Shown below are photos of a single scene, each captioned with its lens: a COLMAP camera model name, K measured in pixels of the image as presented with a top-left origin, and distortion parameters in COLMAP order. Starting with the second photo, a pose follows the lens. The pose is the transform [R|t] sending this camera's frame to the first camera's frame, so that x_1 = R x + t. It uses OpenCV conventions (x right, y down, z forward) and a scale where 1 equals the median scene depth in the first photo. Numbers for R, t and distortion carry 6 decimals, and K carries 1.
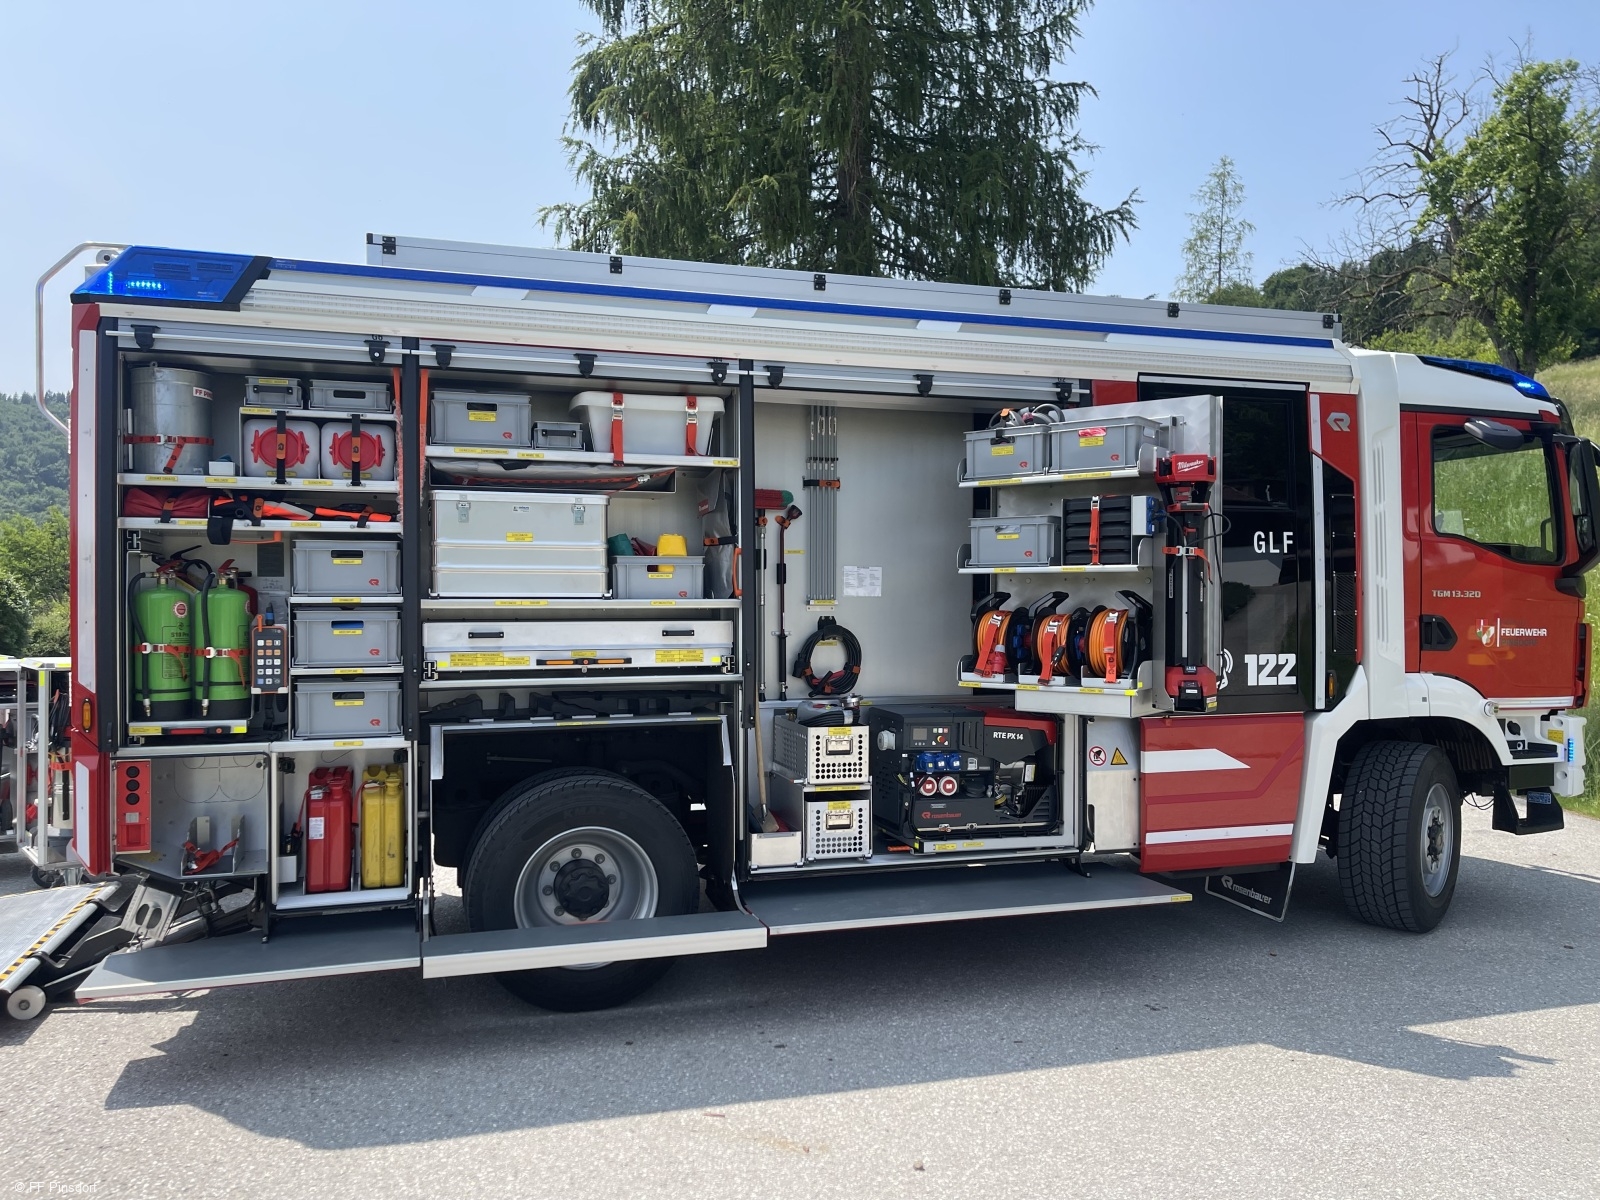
lens RADIAL K [[1206.3, 0, 791.1], [0, 1206.3, 612.6], [0, 0, 1]] dist [0.089265, -0.124016]
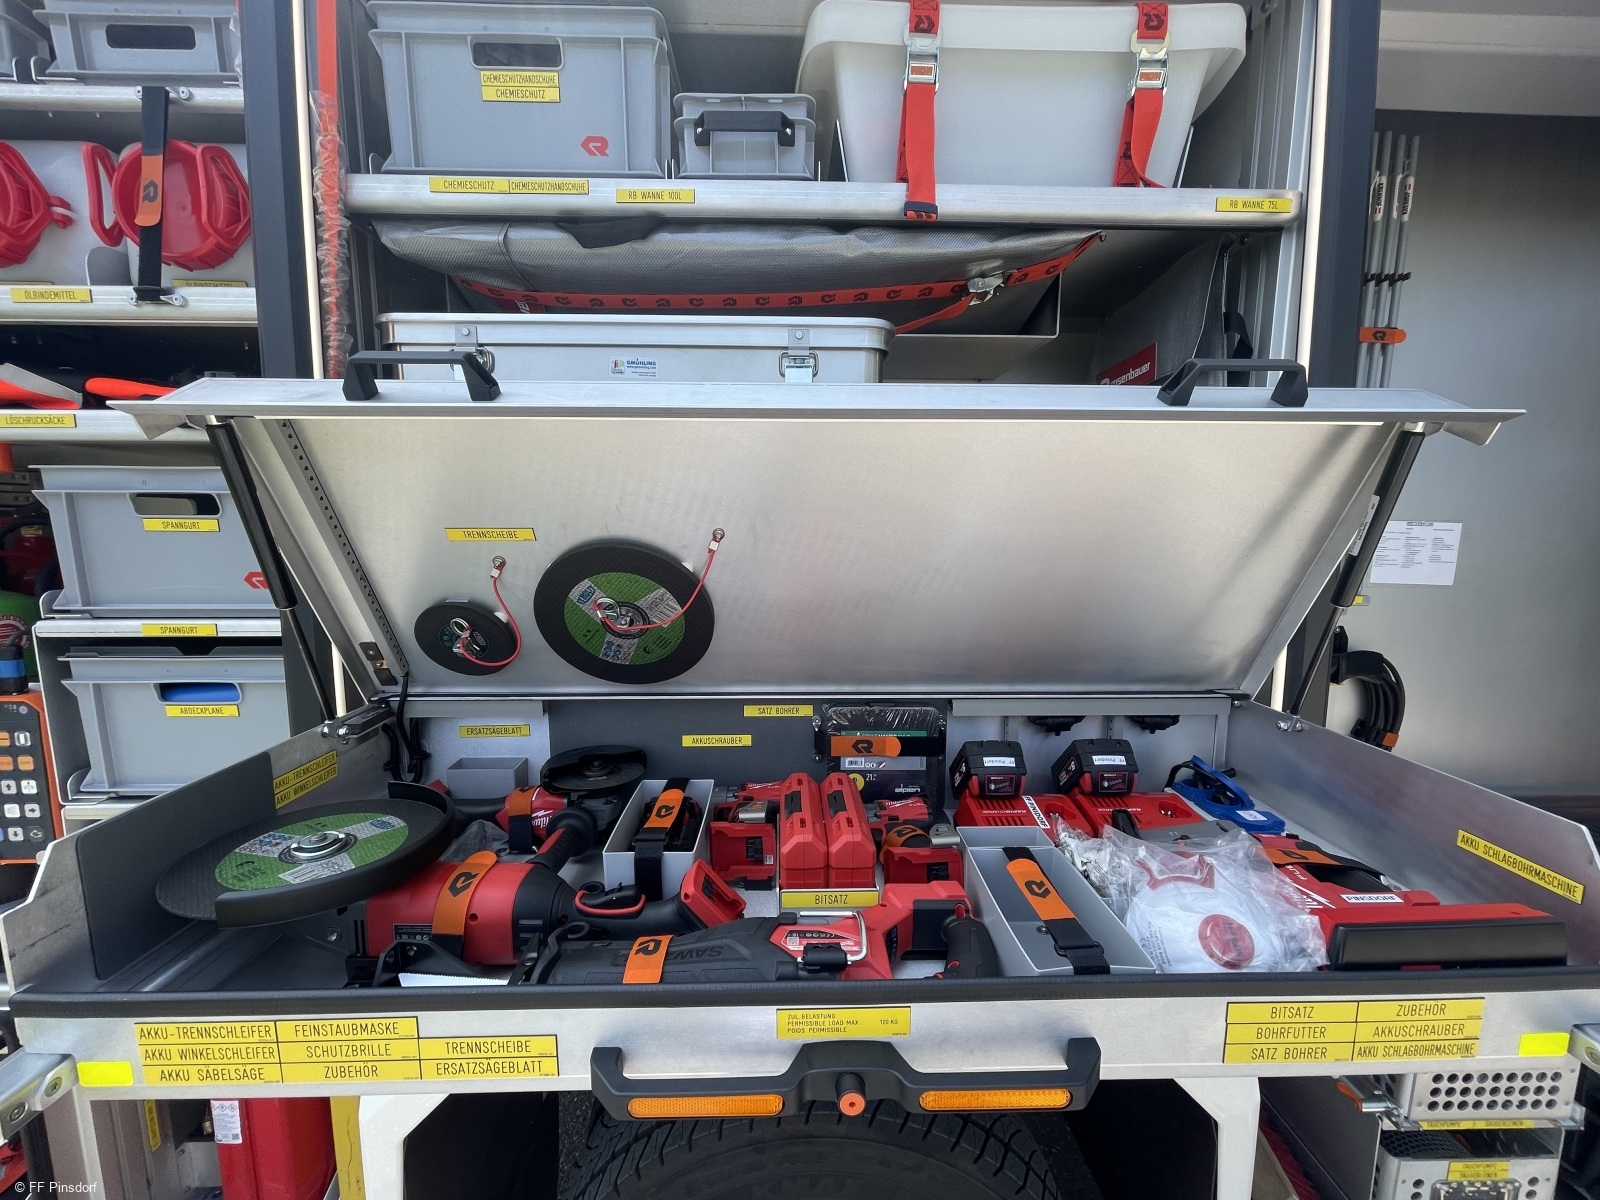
lens RADIAL K [[647.4, 0, 805.7], [0, 647.4, 607.8], [0, 0, 1]] dist [-0.003516, 0.001139]
pose [[0.964433, 0.039386, -0.261378, -0.125684], [-0.007611, 0.992565, 0.121479, -0.040565], [0.264219, -0.115169, 0.957562, 0.831341]]
